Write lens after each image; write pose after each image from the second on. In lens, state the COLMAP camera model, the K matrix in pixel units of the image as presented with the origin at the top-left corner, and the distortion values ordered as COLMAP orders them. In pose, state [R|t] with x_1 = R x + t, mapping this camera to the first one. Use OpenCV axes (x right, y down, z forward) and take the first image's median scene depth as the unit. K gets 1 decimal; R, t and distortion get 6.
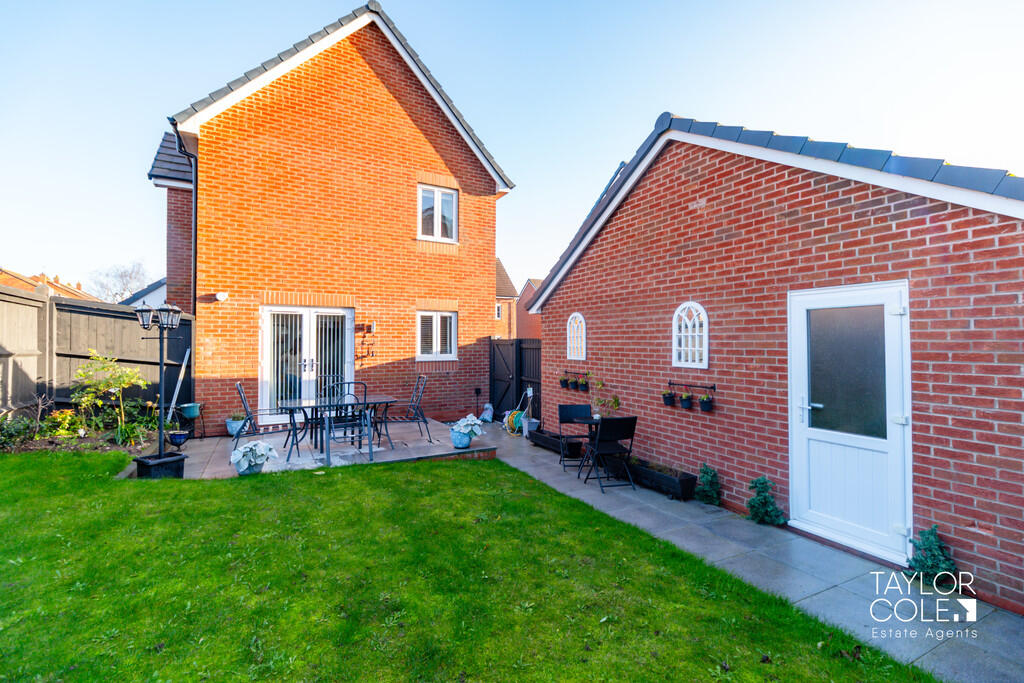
lens RADIAL K [[446.6, 0, 510.6], [0, 446.6, 340.4], [0, 0, 1]] dist [-0.004693, 0.000089]
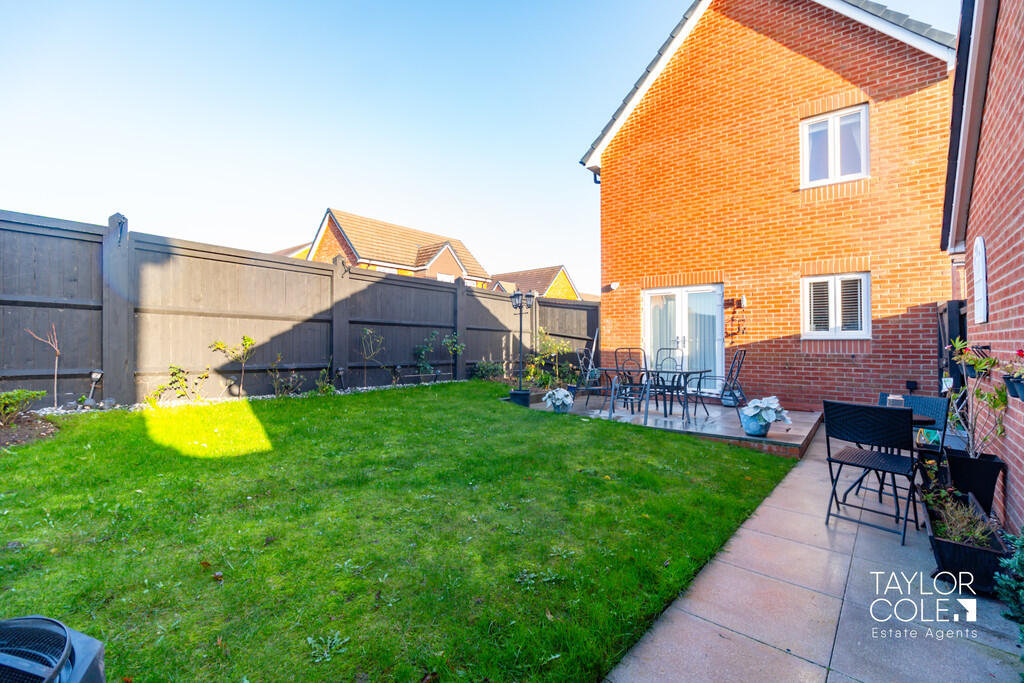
lens RADIAL K [[446.6, 0, 514.7], [0, 446.6, 341.2], [0, 0, 1]] dist [-0.004693, 0.000089]
pose [[0.386677, -0.005474, -0.922199, 0.426221], [0.004147, 0.999983, -0.004197, 0.065134], [0.922206, -0.002201, 0.386693, 0.261456]]
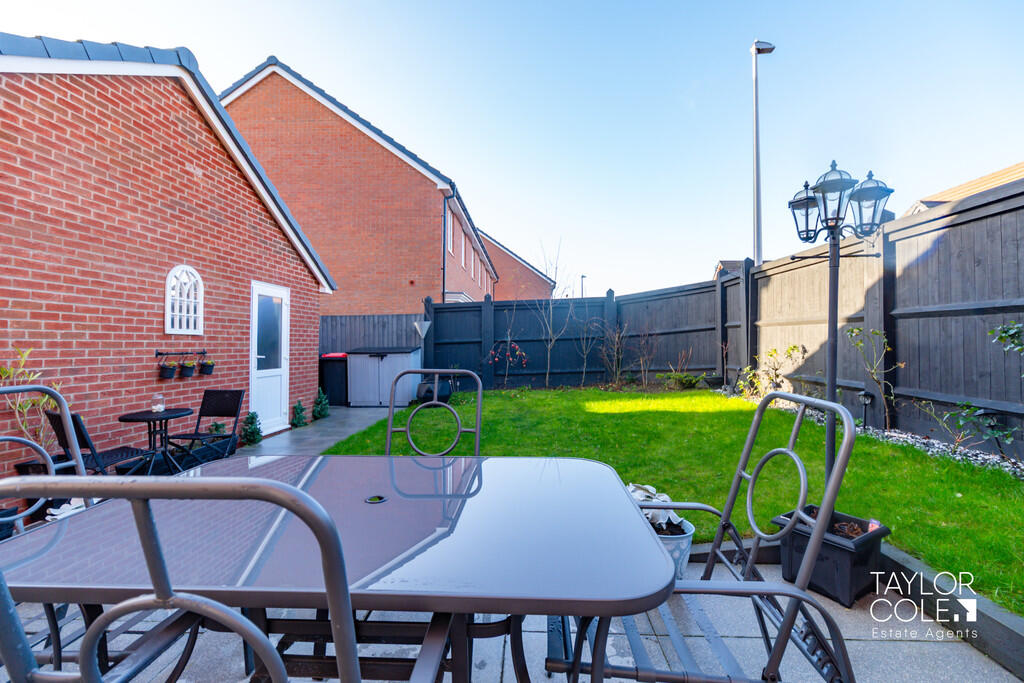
lens RADIAL K [[446.6, 0, 509.2], [0, 446.6, 339.6], [0, 0, 1]] dist [-0.004693, 0.000089]
pose [[-0.855043, 0.001670, 0.518555, -0.496033], [-0.007204, 0.999860, -0.015099, 0.058945], [-0.518507, -0.016646, -0.854911, 1.055291]]
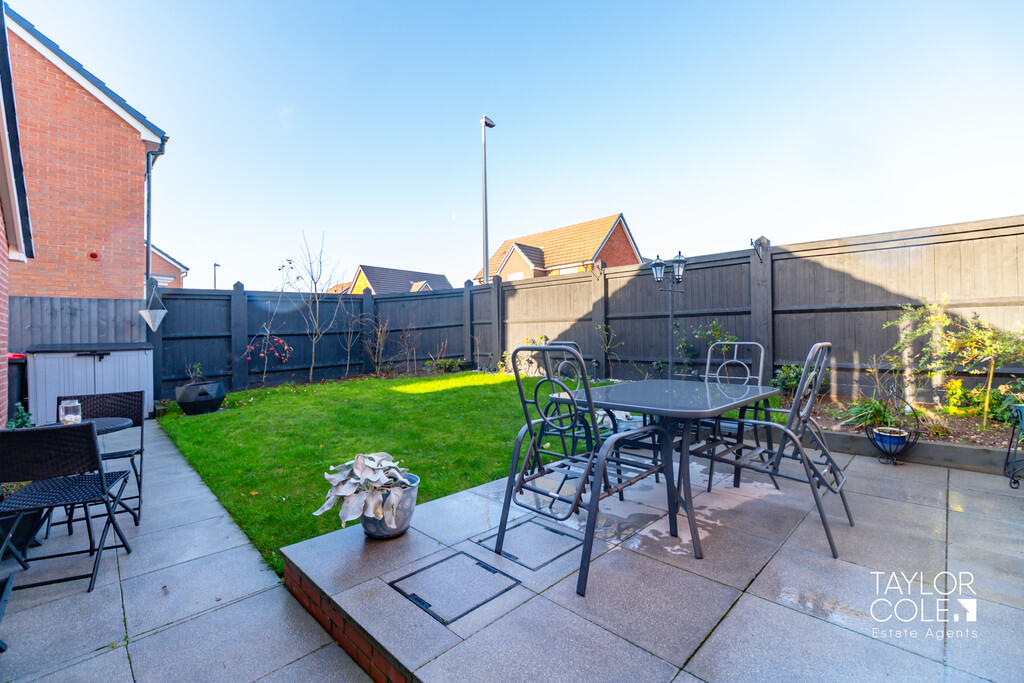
lens RADIAL K [[446.6, 0, 509.5], [0, 446.6, 339.8], [0, 0, 1]] dist [-0.004693, 0.000089]
pose [[-0.960951, 0.007382, -0.276620, -0.094331], [0.011145, 0.999866, -0.012032, 0.078754], [0.276494, -0.014645, -0.960904, 1.281365]]
